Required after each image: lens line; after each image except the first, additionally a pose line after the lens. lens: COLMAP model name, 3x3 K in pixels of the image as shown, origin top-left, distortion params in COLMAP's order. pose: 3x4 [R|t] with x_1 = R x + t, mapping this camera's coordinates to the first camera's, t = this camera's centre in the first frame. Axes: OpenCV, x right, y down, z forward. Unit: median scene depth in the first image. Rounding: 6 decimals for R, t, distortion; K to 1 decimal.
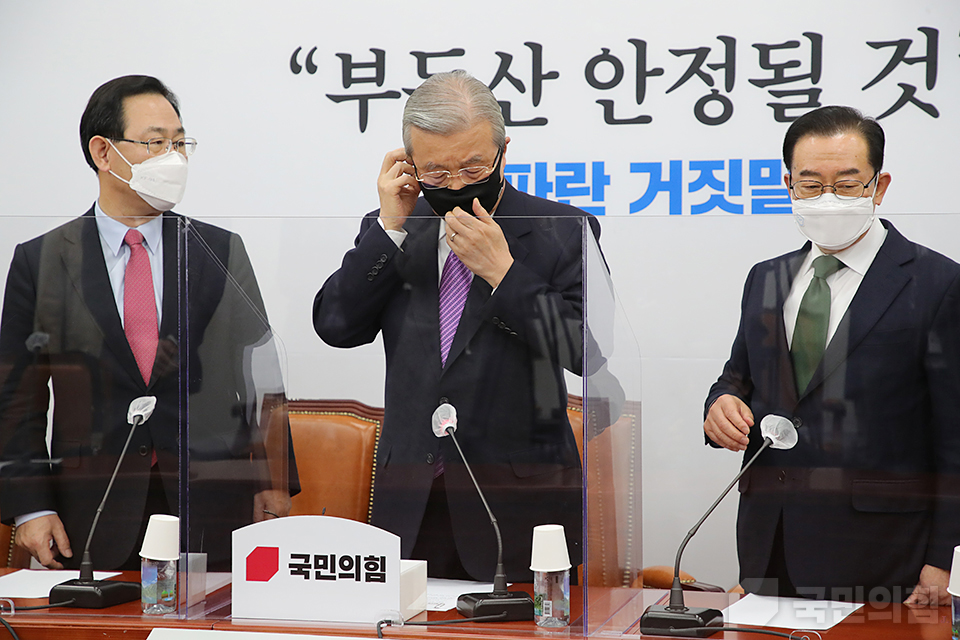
lens RADIAL K [[2327.3, 0, 482.3], [0, 2327.3, 341.2], [0, 0, 1]] dist [0.608332, 0.049375]
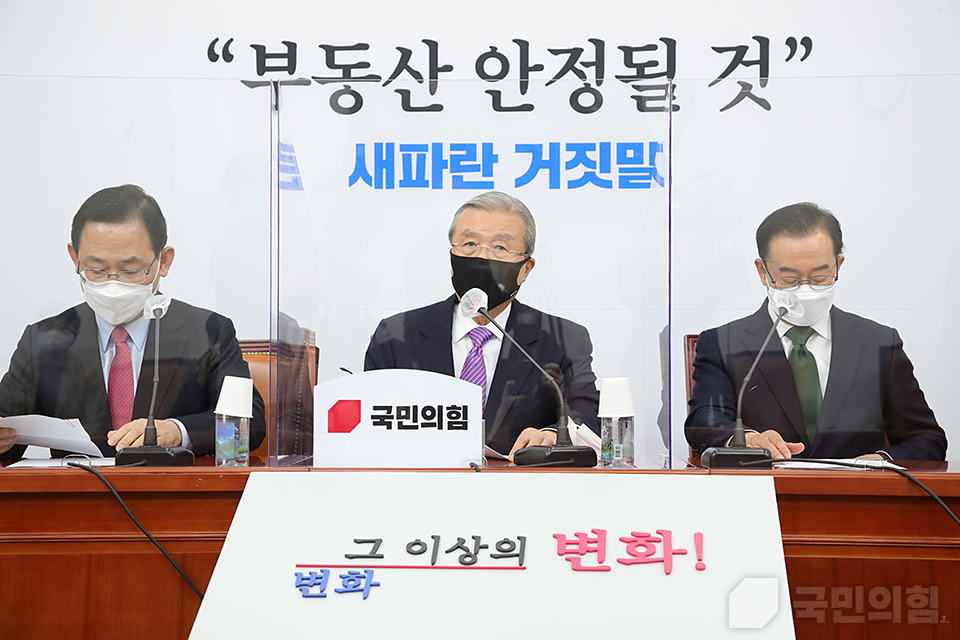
lens RADIAL K [[1743.2, 0, 479.4], [0, 1743.2, 332.4], [0, 0, 1]] dist [0.366448, 0.156078]
pose [[0.971098, 0.010288, 0.238457, -0.163315], [0.009660, 0.996558, -0.082333, 0.090099], [-0.238484, 0.082257, 0.967657, 0.168059]]
